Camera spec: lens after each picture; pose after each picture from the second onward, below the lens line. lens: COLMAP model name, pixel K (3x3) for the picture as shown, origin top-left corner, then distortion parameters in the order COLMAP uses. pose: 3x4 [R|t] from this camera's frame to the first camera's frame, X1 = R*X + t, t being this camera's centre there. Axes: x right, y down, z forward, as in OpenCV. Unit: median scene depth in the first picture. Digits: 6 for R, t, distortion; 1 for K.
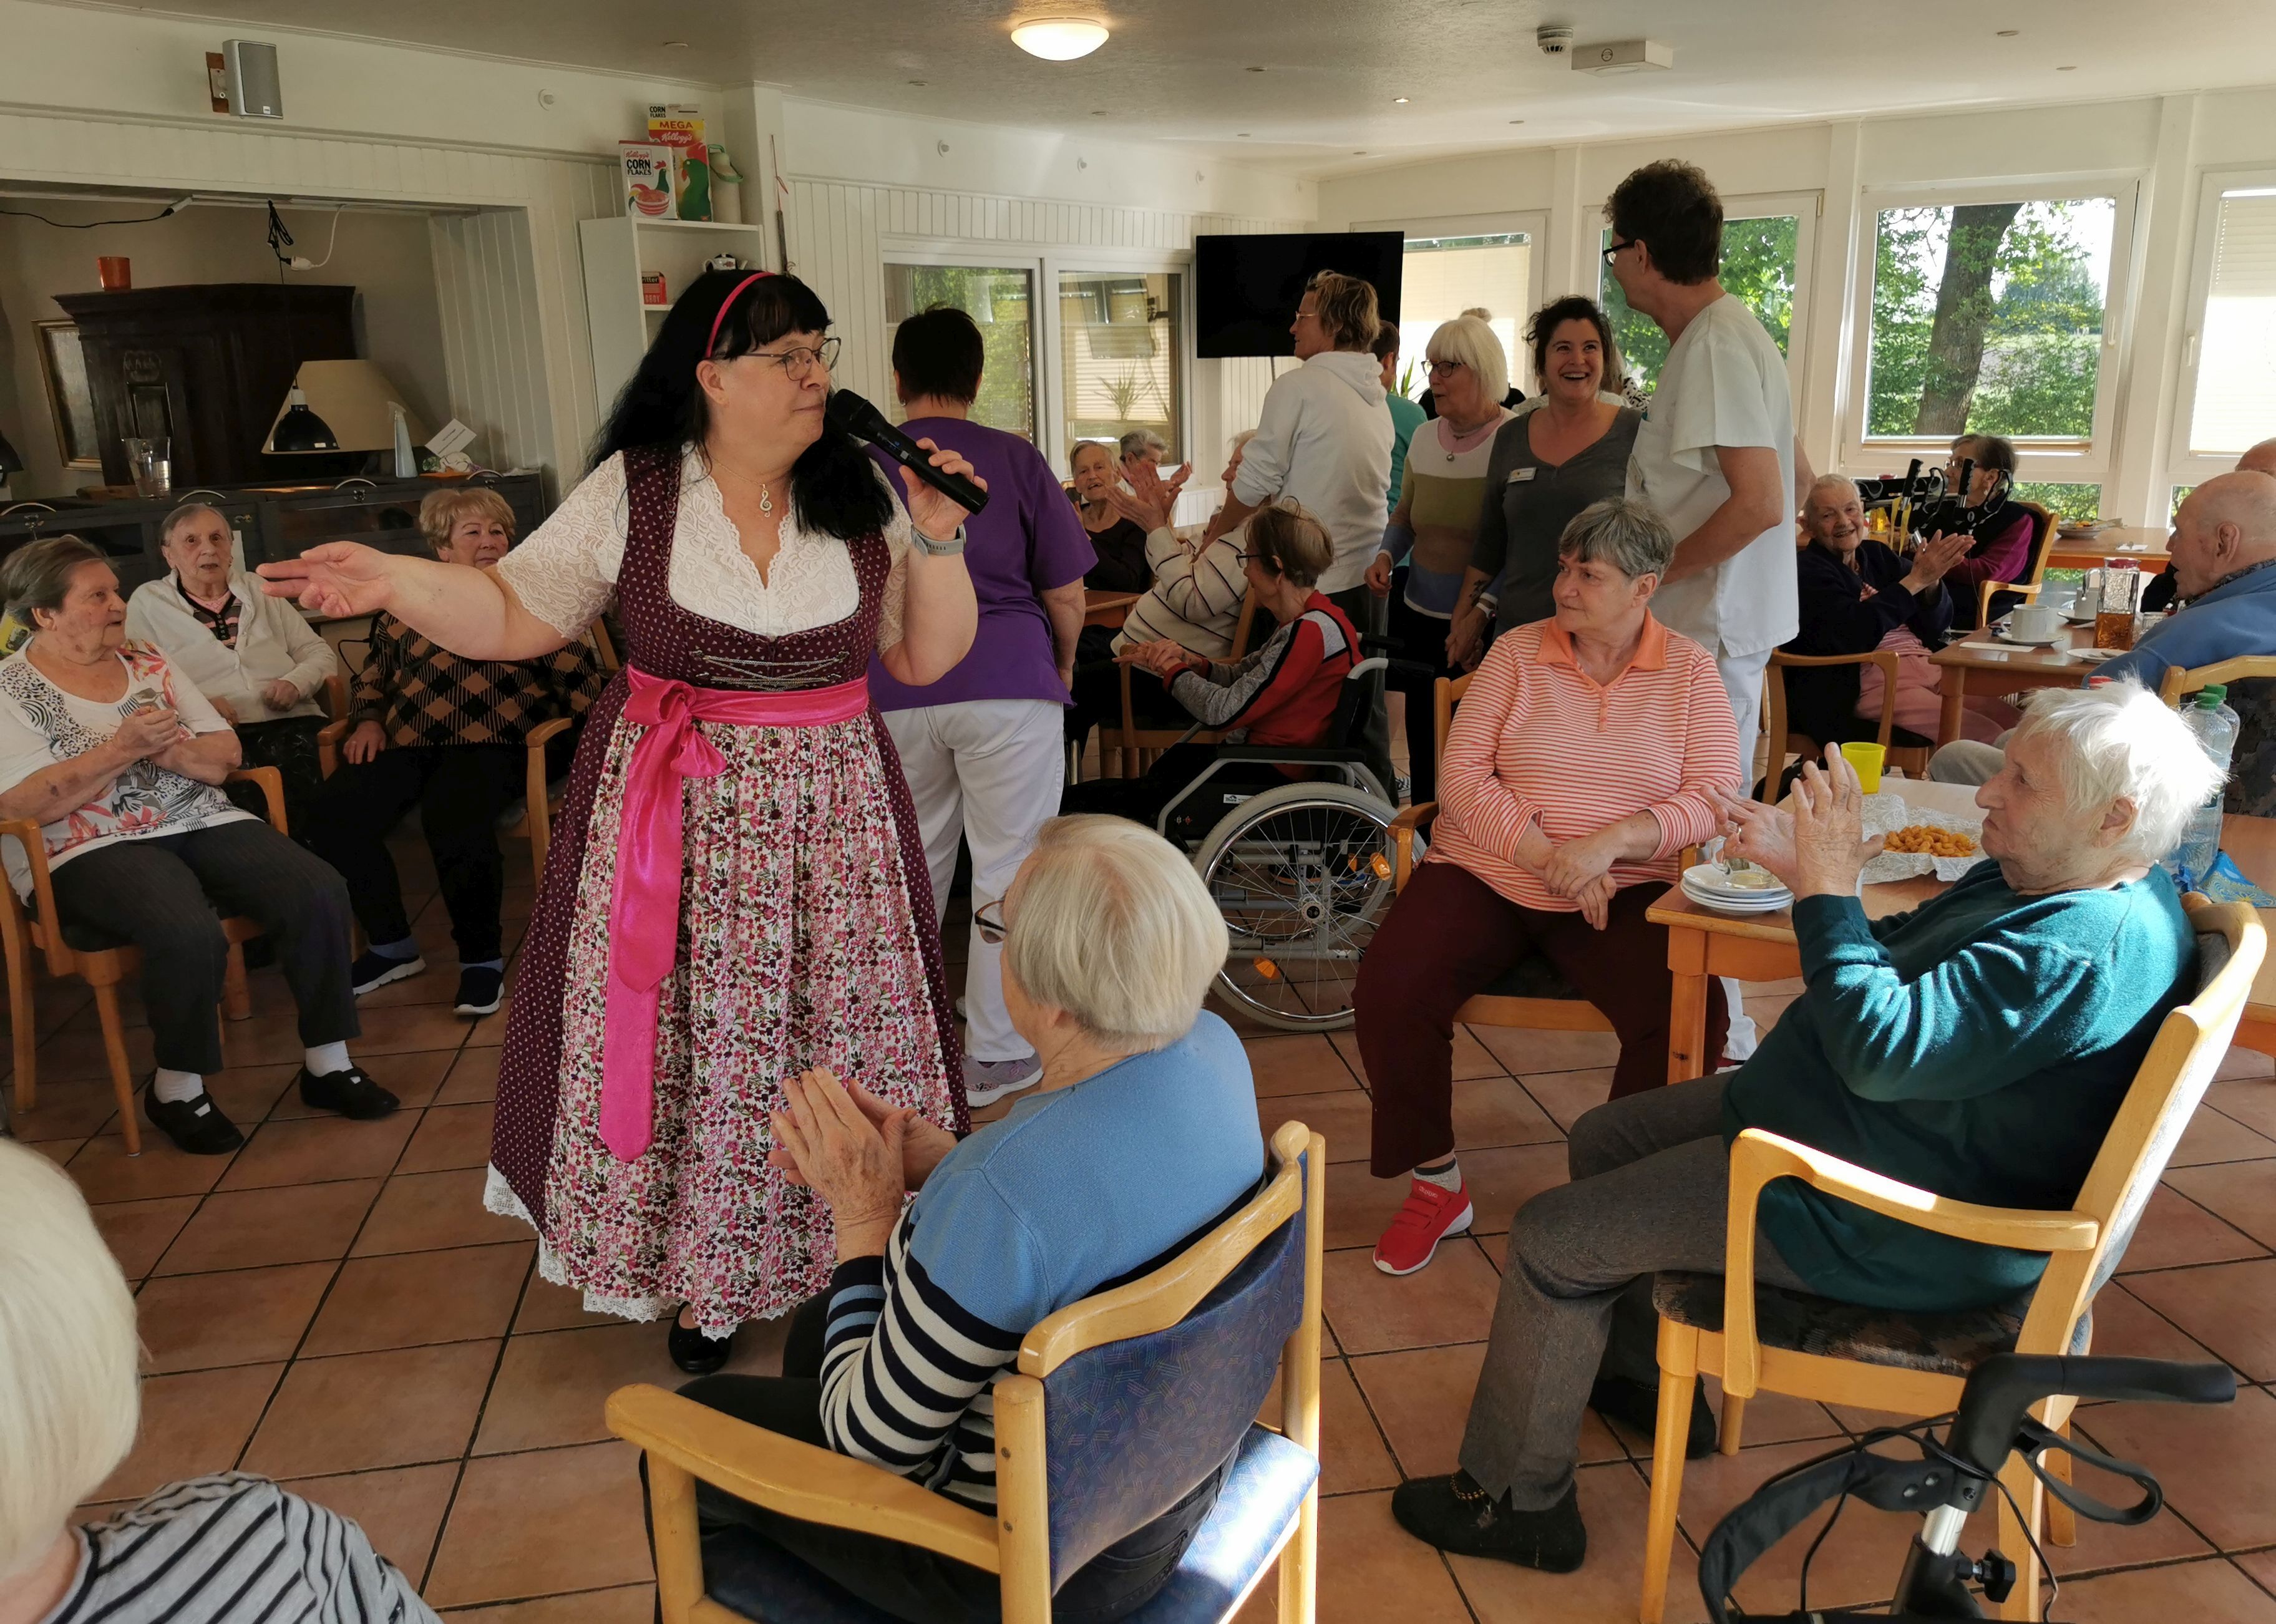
lens RADIAL K [[1735.0, 0, 1154.2], [0, 1735.0, 790.8], [0, 0, 1]] dist [0.055014, -0.076749]
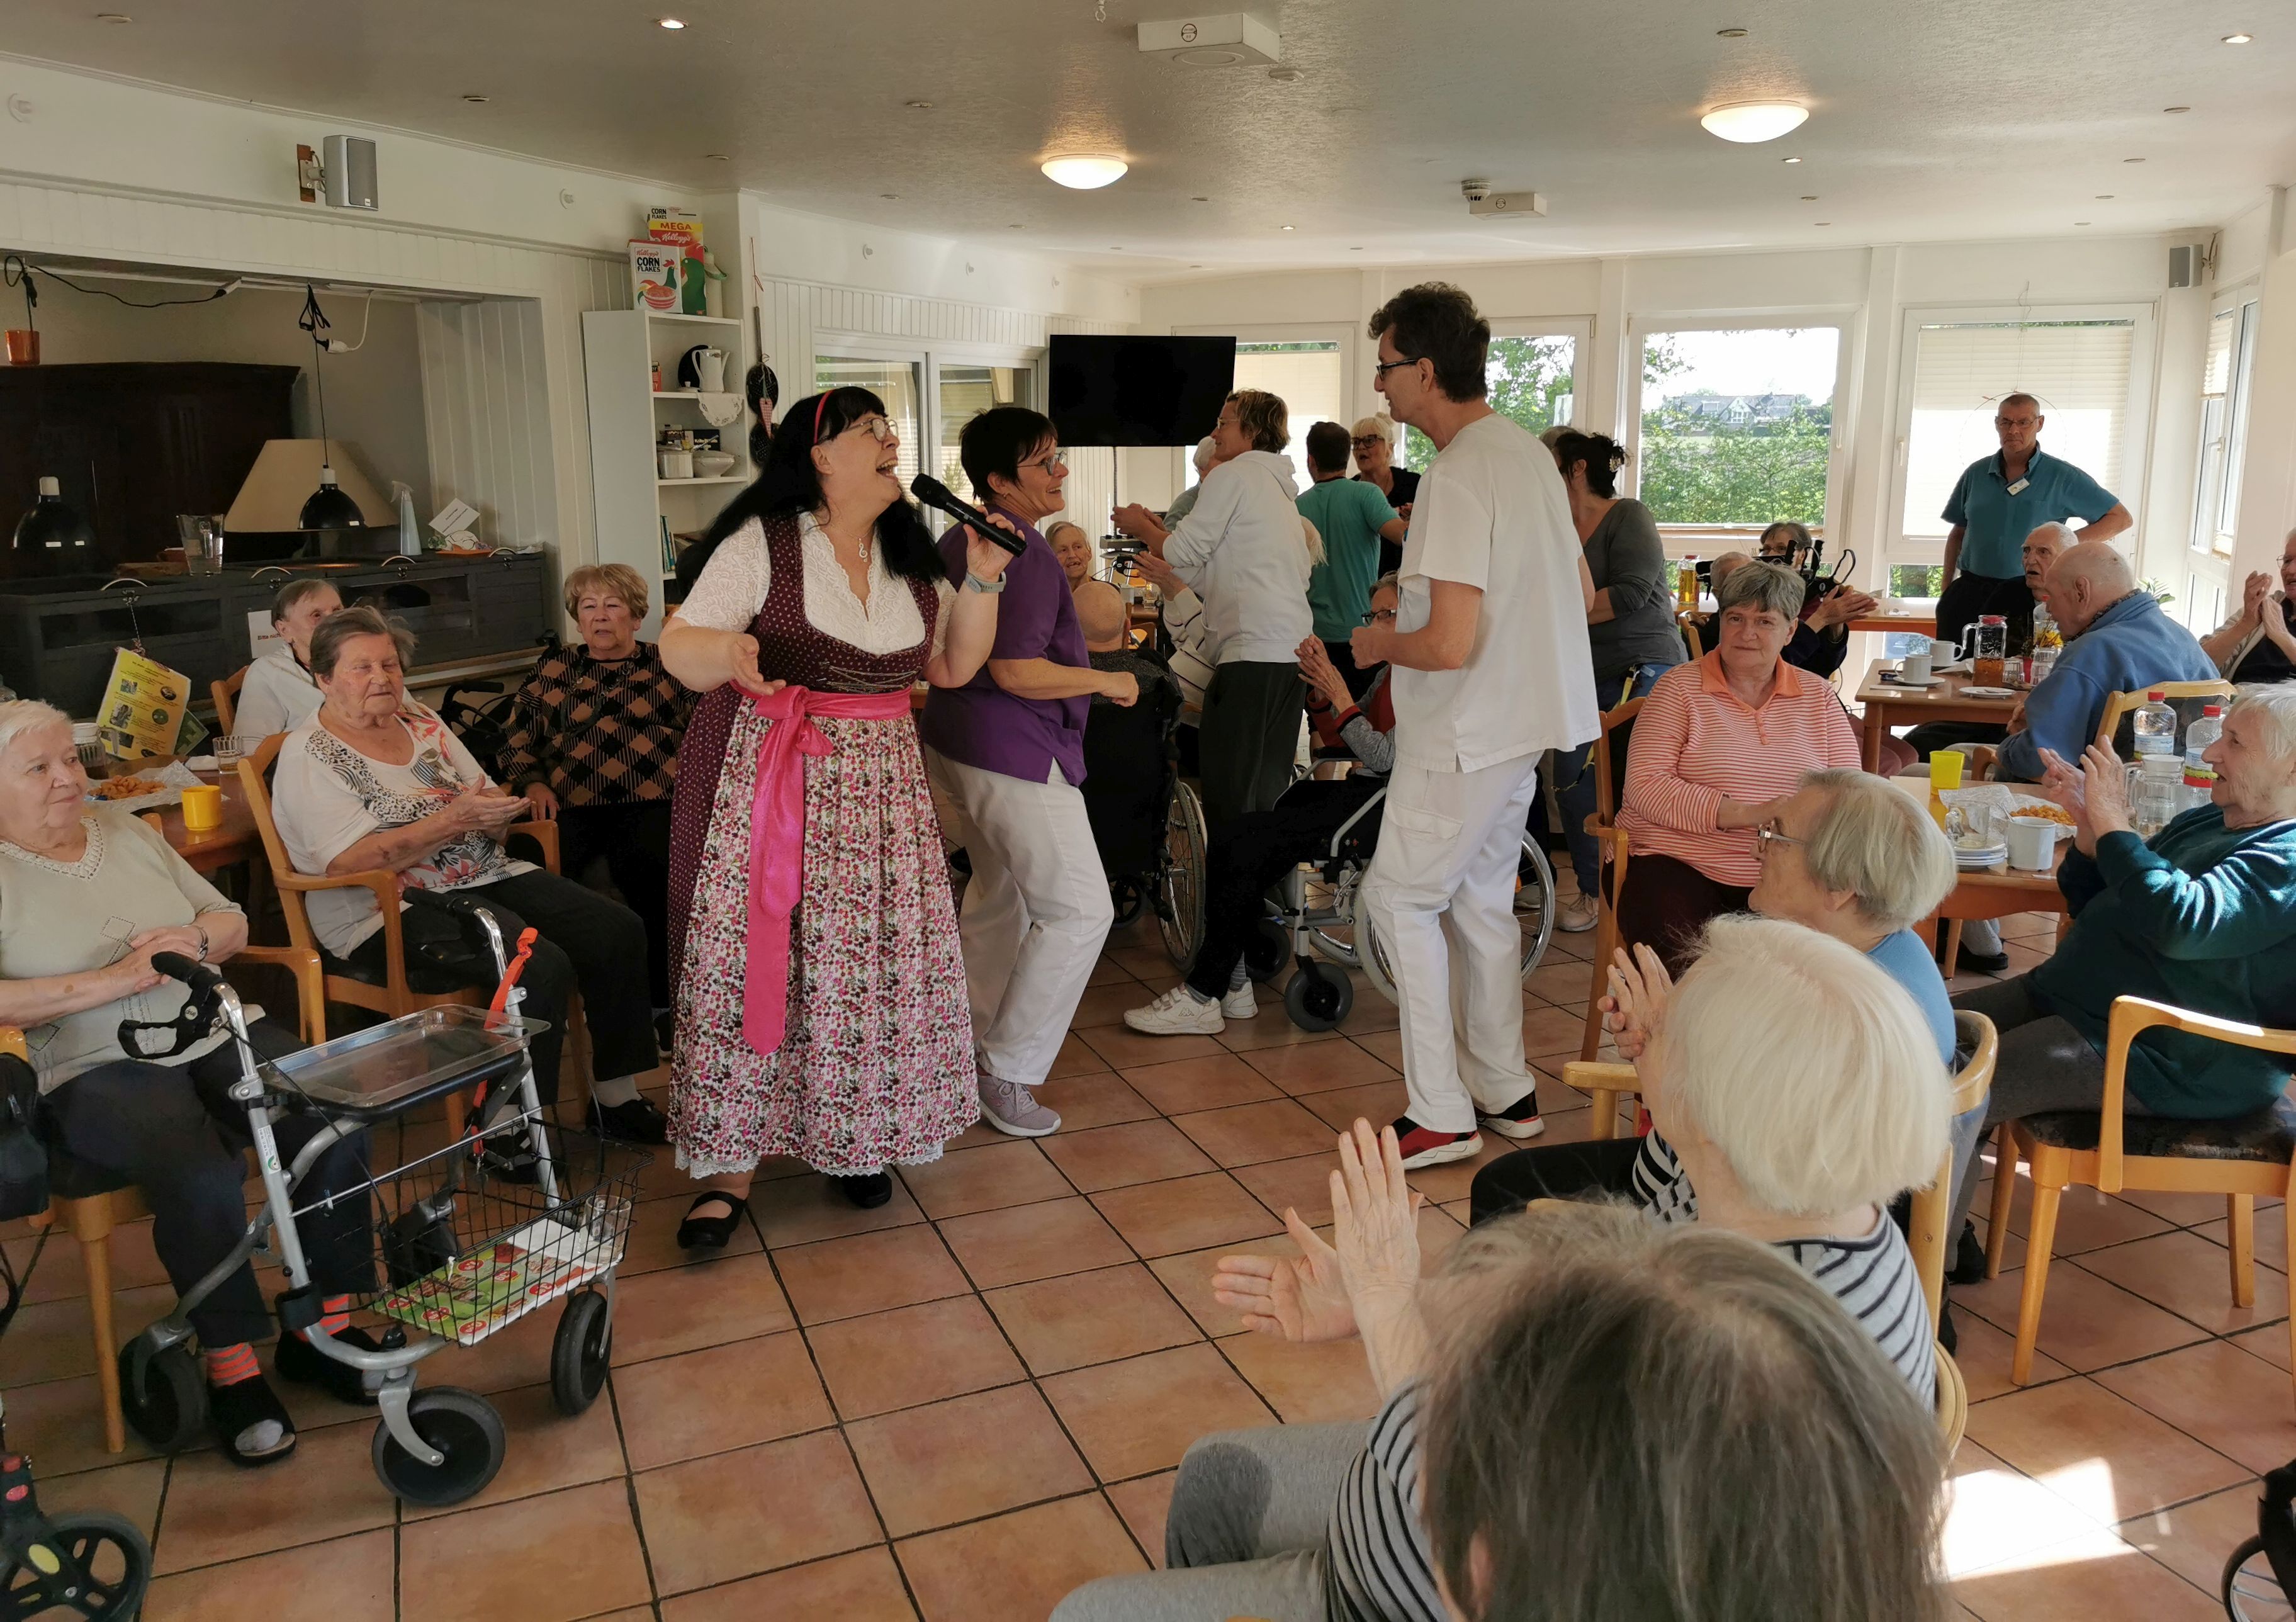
lens RADIAL K [[1750.3, 0, 1143.6], [0, 1750.3, 756.1], [0, 0, 1]] dist [0.055014, -0.076749]
pose [[0.975550, -0.024743, 0.218380, -0.249156], [0.039659, 0.997149, -0.064189, 0.020176], [-0.216169, 0.071281, 0.973750, -0.081300]]
